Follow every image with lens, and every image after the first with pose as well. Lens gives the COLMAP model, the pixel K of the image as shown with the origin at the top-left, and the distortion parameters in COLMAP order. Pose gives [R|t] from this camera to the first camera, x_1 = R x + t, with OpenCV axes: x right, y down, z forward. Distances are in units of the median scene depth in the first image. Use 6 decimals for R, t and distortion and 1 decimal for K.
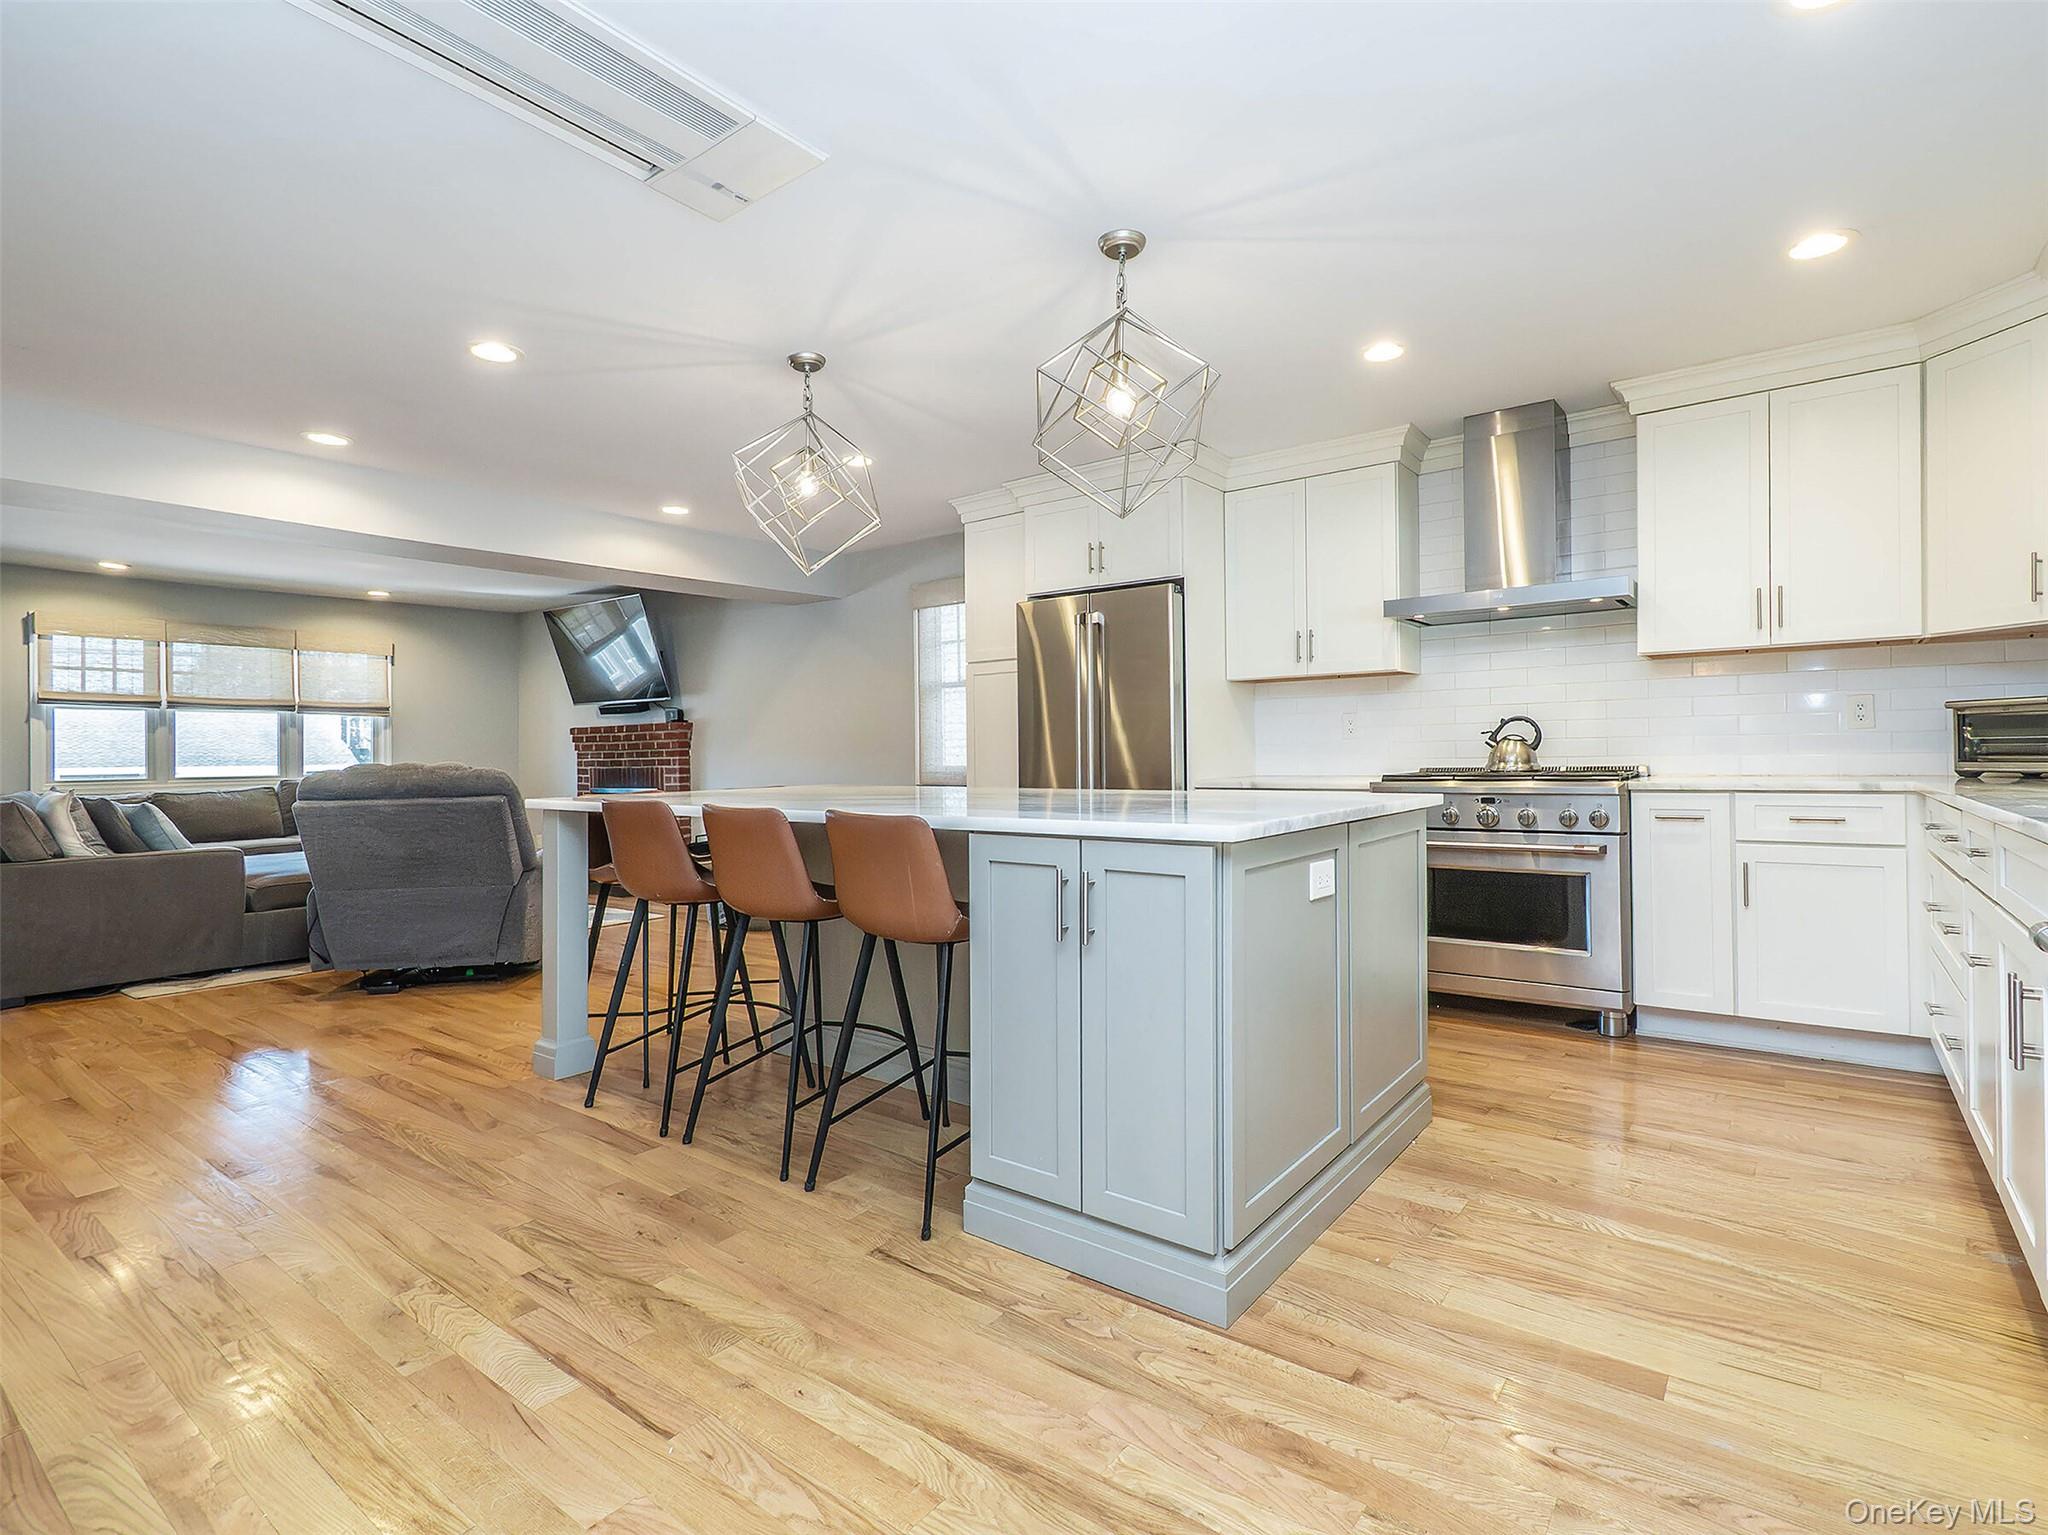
lens RADIAL K [[1012.3, 0, 1069.6], [0, 1012.3, 752.6], [0, 0, 1]] dist [-0.003228, -0.001060]
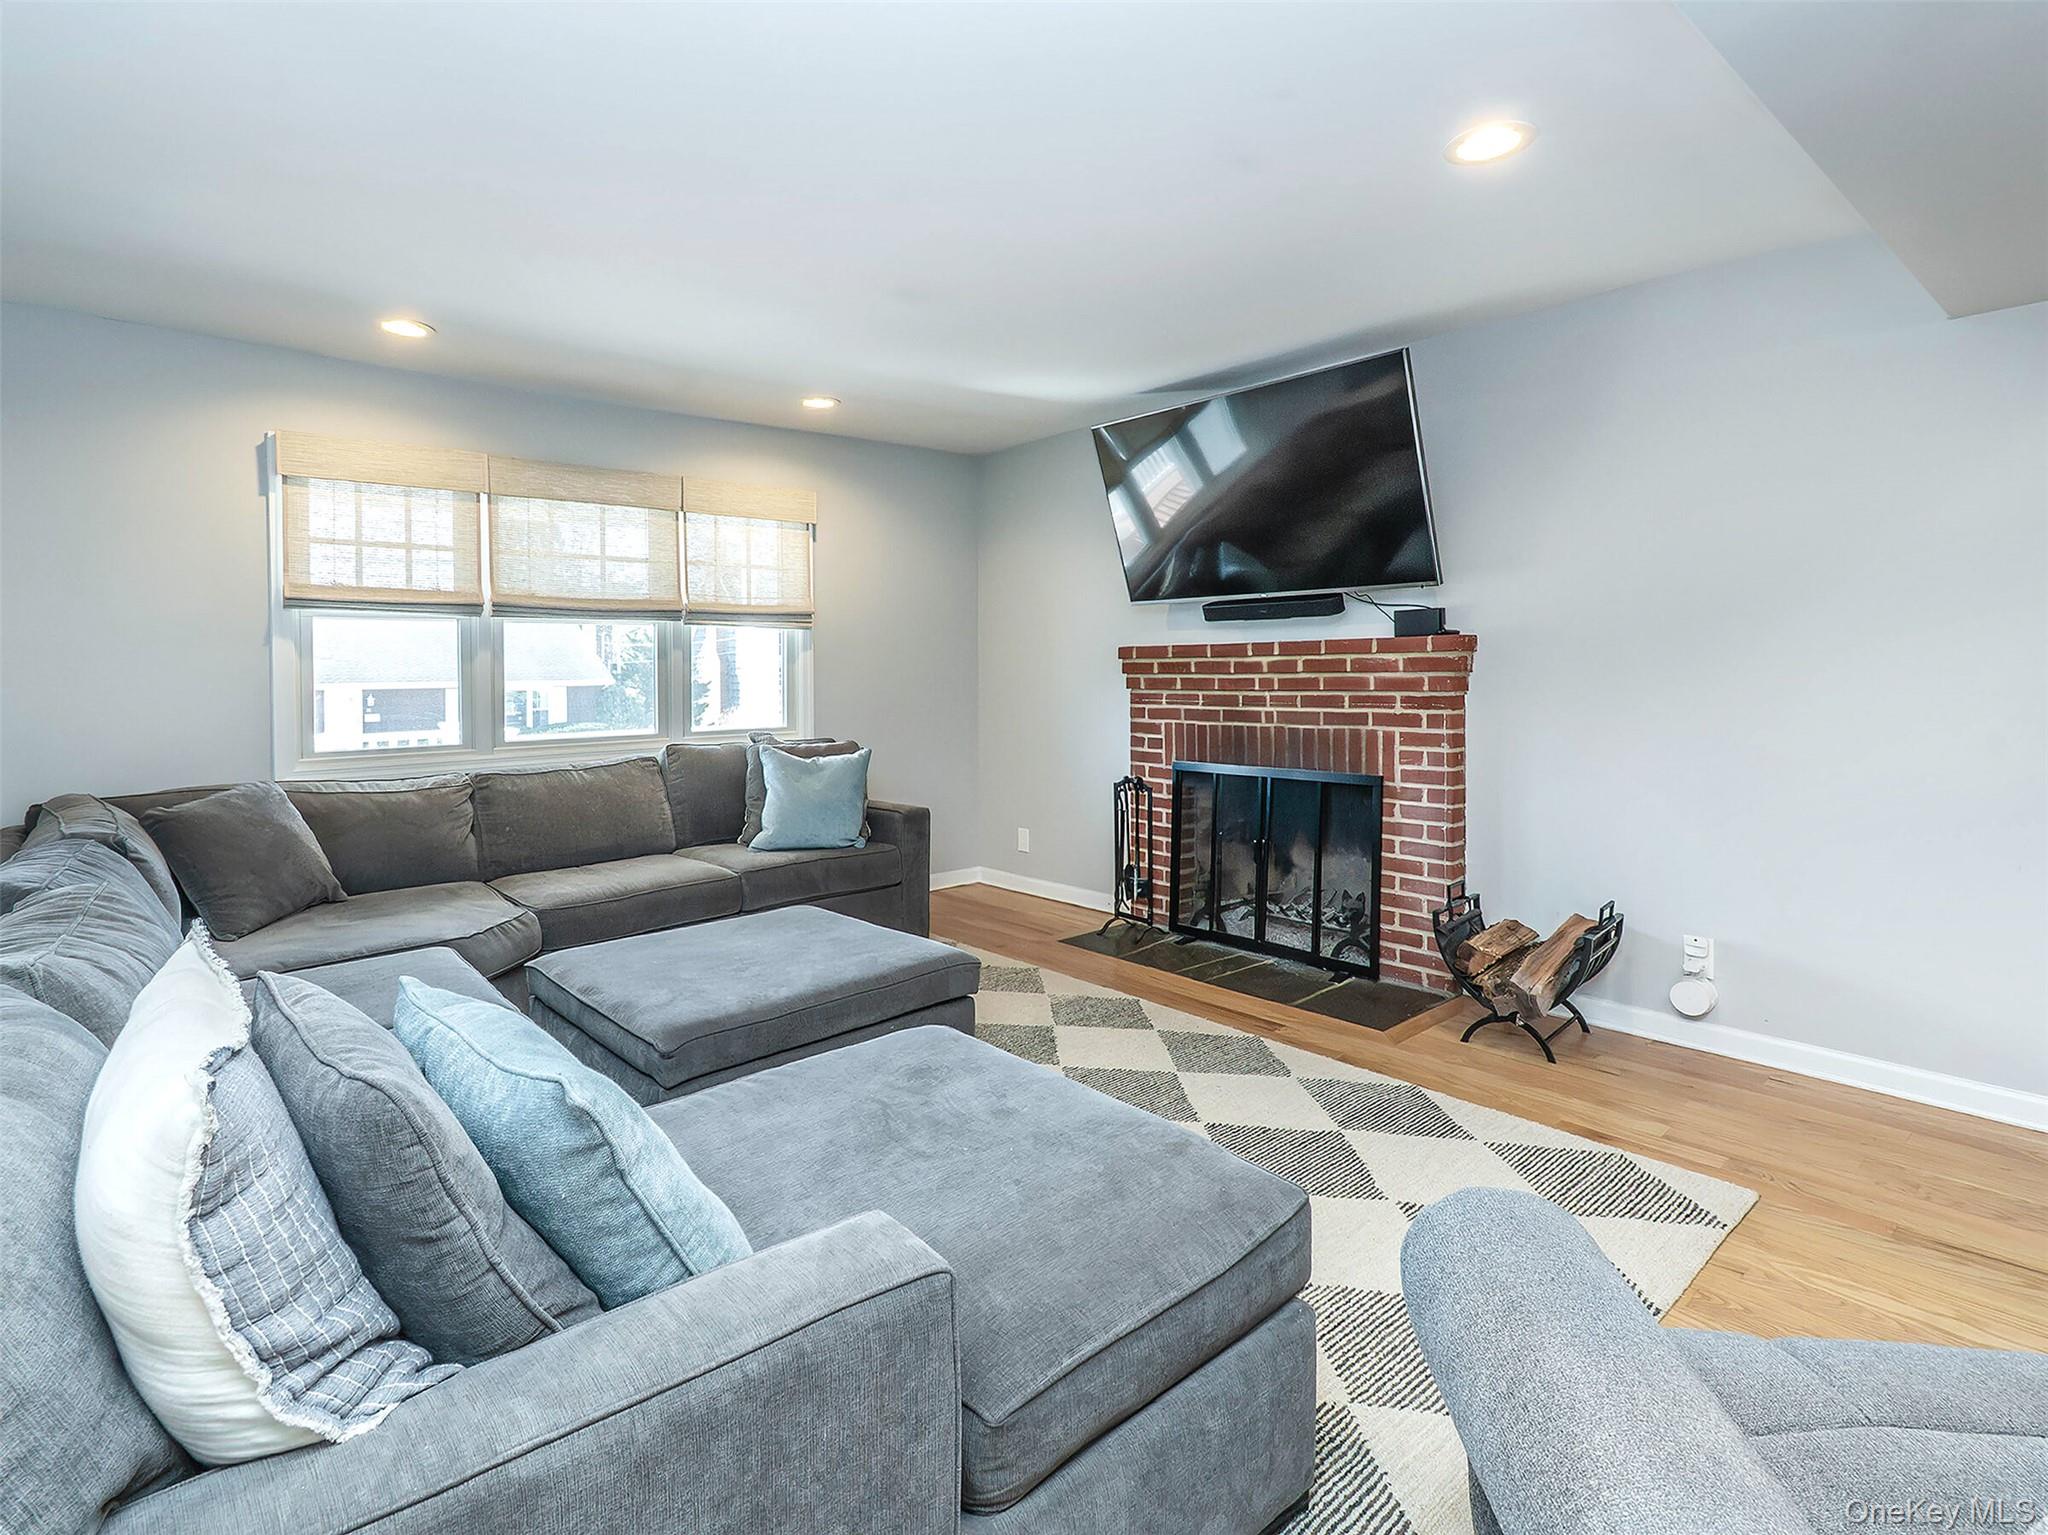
lens RADIAL K [[1026.0, 0, 1011.6], [0, 1026.0, 679.4], [0, 0, 1]] dist [0.004120, 0.000266]
pose [[0.974716, 0.001830, -0.223438, -0.505259], [0.001597, 0.999884, 0.015155, -0.018214], [0.223440, -0.015128, 0.974600, 0.530668]]
